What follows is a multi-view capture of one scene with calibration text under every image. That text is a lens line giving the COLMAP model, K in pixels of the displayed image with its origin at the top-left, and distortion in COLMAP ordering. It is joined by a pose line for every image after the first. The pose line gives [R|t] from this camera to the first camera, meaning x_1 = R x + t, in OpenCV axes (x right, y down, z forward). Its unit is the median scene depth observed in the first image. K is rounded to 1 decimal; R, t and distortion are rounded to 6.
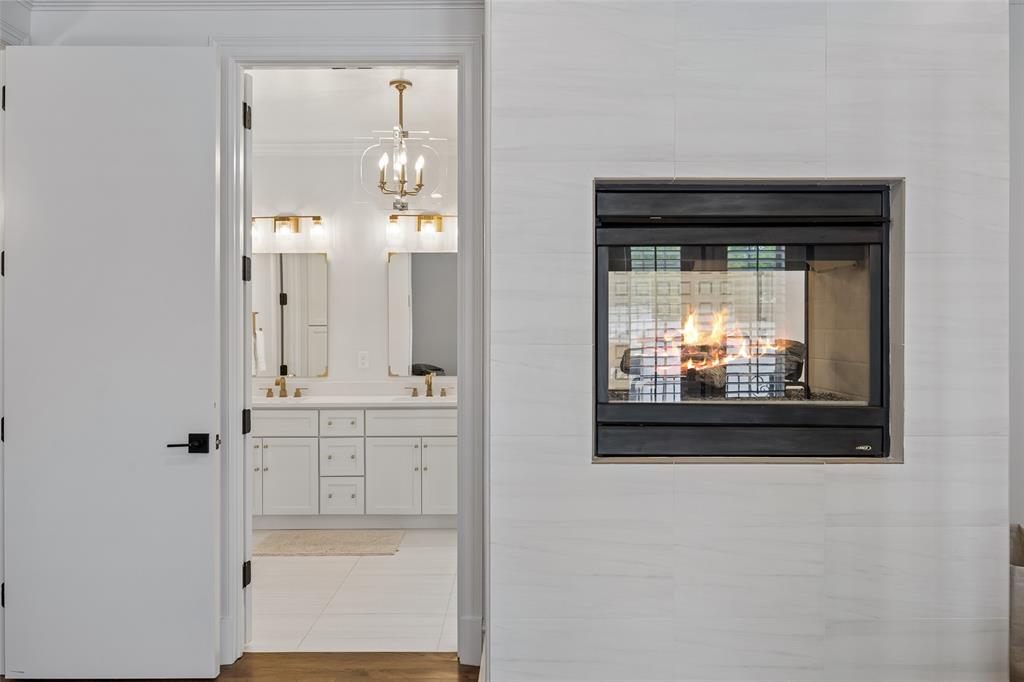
lens RADIAL K [[789.8, 0, 512.0], [0, 789.8, 341.0], [0, 0, 1]] dist [-0.000951, 0.000398]
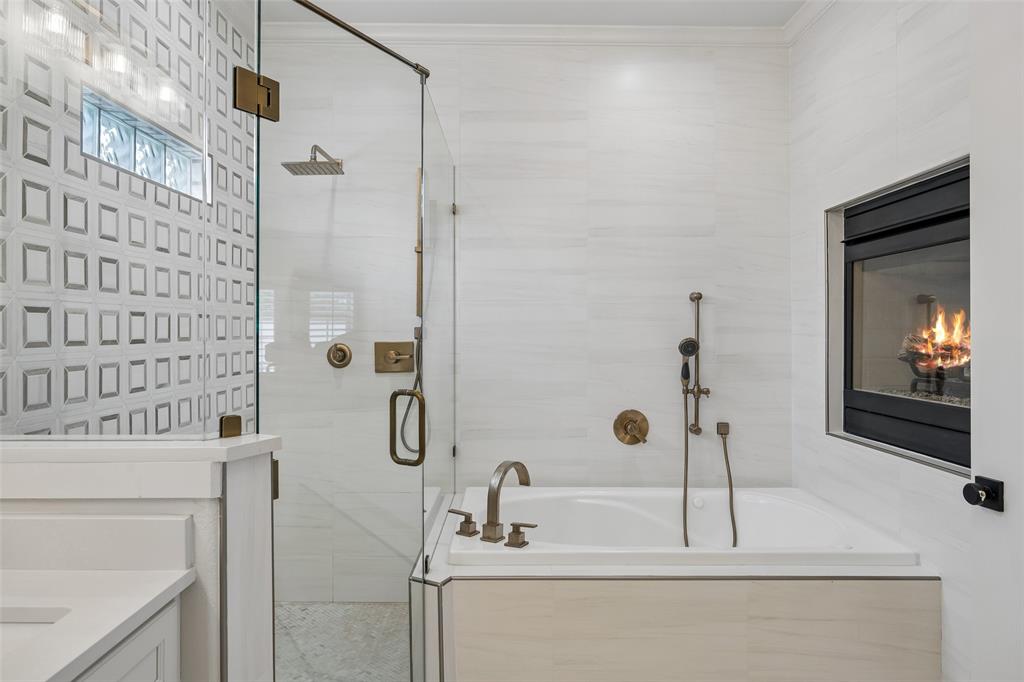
lens RADIAL K [[672.7, 0, 508.2], [0, 672.7, 334.3], [0, 0, 1]] dist [-0.007677, -0.002658]
pose [[-0.010979, -0.002817, 0.999936, -0.463680], [0.010872, 0.999937, 0.002936, -0.012902], [-0.999881, 0.010904, -0.010948, 1.441614]]
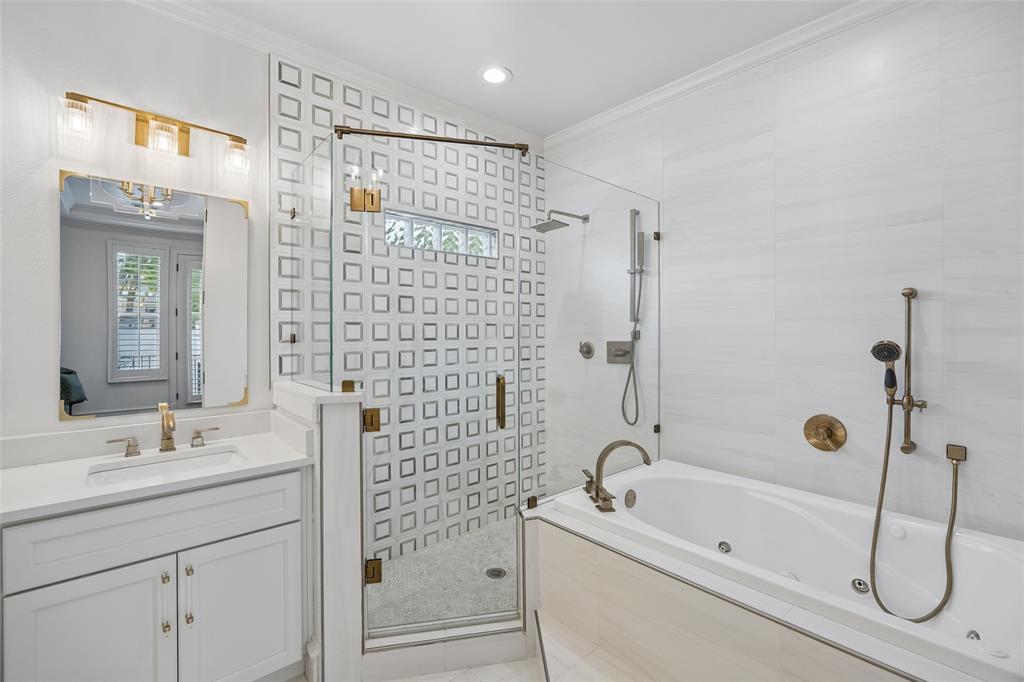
lens RADIAL K [[448.0, 0, 513.3], [0, 448.0, 332.7], [0, 0, 1]] dist [-0.010623, 0.000130]
pose [[0.740994, 0.000656, 0.671511, -0.235730], [0.007743, 0.999925, -0.009522, -0.010626], [-0.671467, 0.012255, 0.740933, 1.088745]]
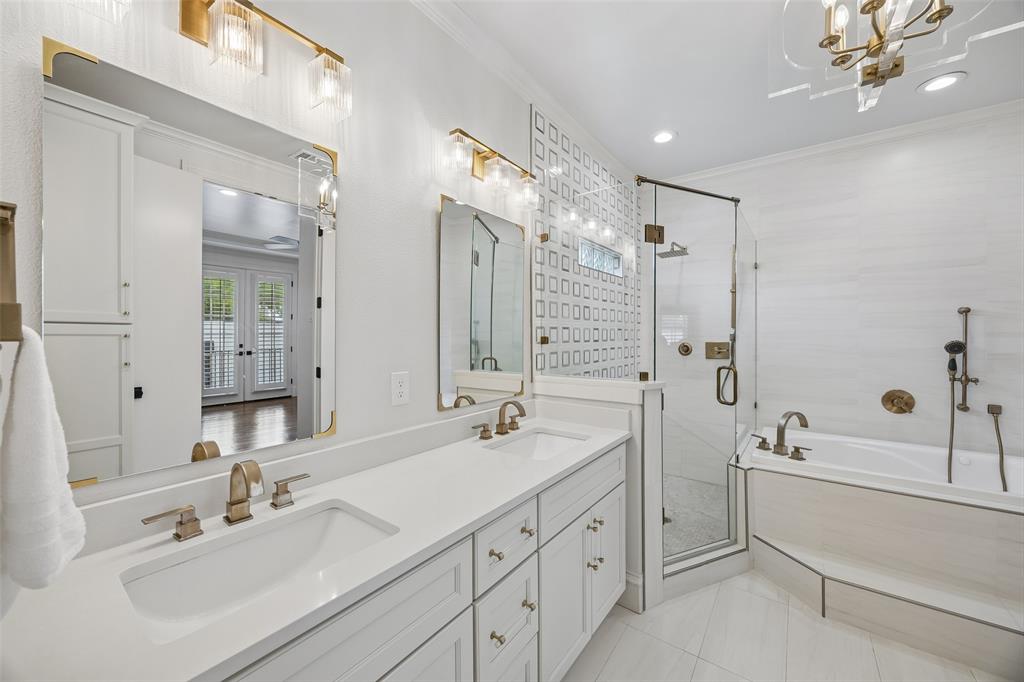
lens RADIAL K [[389.7, 0, 513.4], [0, 389.7, 339.2], [0, 0, 1]] dist [0.000448, -0.000089]
pose [[0.588699, -0.004740, 0.808338, -0.634651], [0.009676, 0.999952, -0.001183, -0.012627], [-0.808294, 0.008518, 0.588717, 1.425429]]
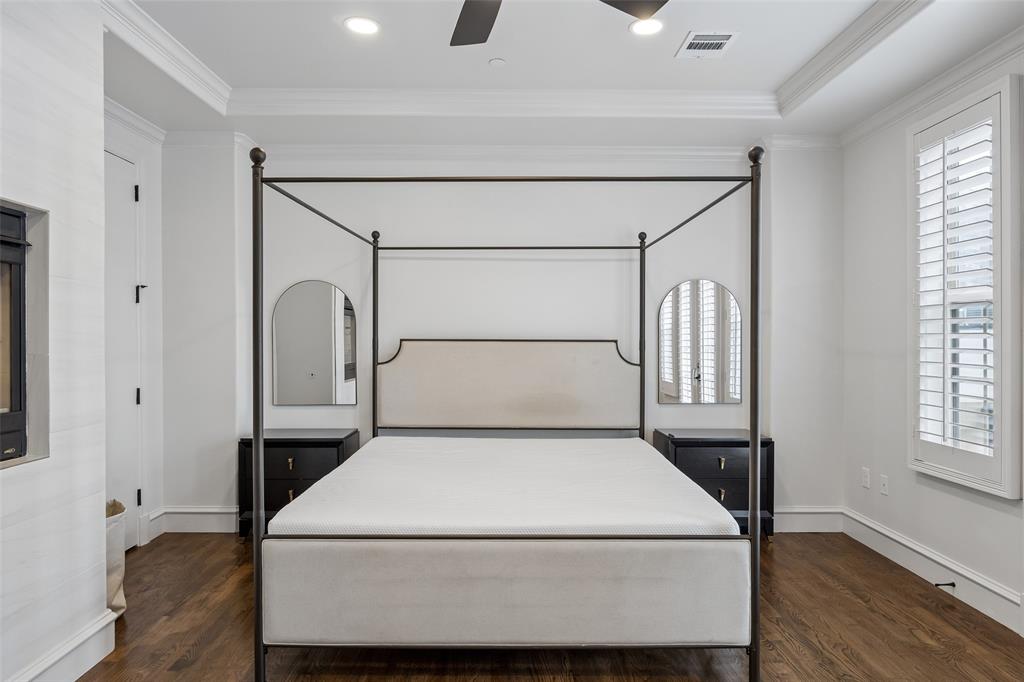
lens RADIAL K [[640.5, 0, 512.0], [0, 640.5, 344.7], [0, 0, 1]] dist [-0.004804, -0.000191]
pose [[-0.018400, -0.003377, 0.999825, -0.360915], [0.012337, 0.999917, 0.003604, -0.003817], [-0.999755, 0.012401, -0.018357, 0.266518]]
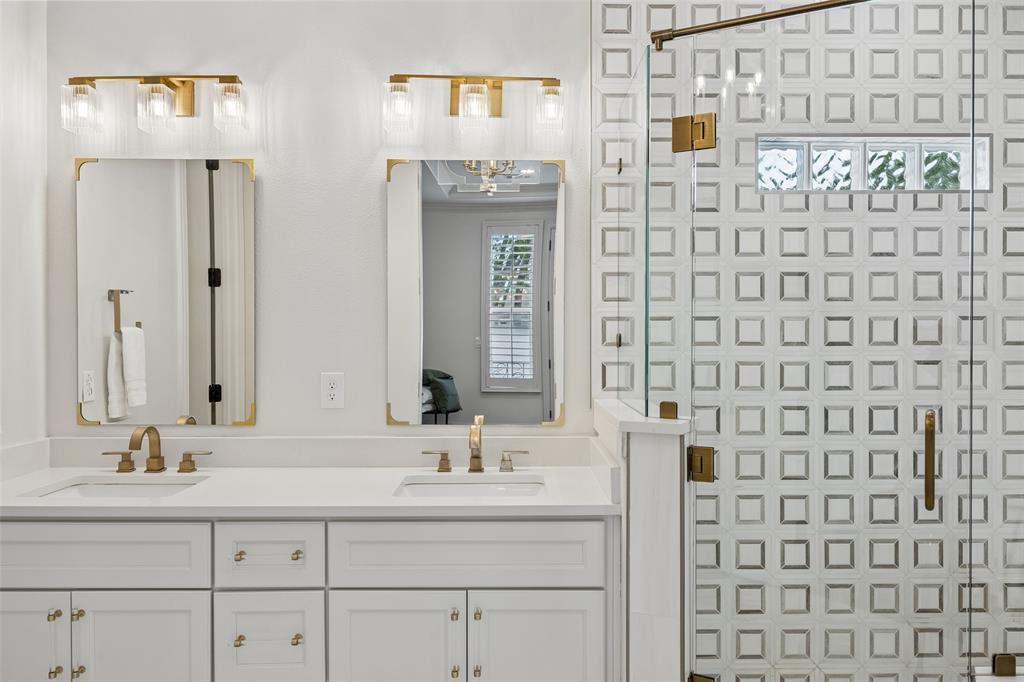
lens RADIAL K [[723.5, 0, 512.1], [0, 723.5, 336.7], [0, 0, 1]] dist [0.001241, -0.002222]
pose [[0.999875, 0.003114, 0.015512, -0.160010], [-0.003008, 0.999972, -0.006843, -0.009053], [-0.015533, 0.006796, 0.999856, 1.028232]]
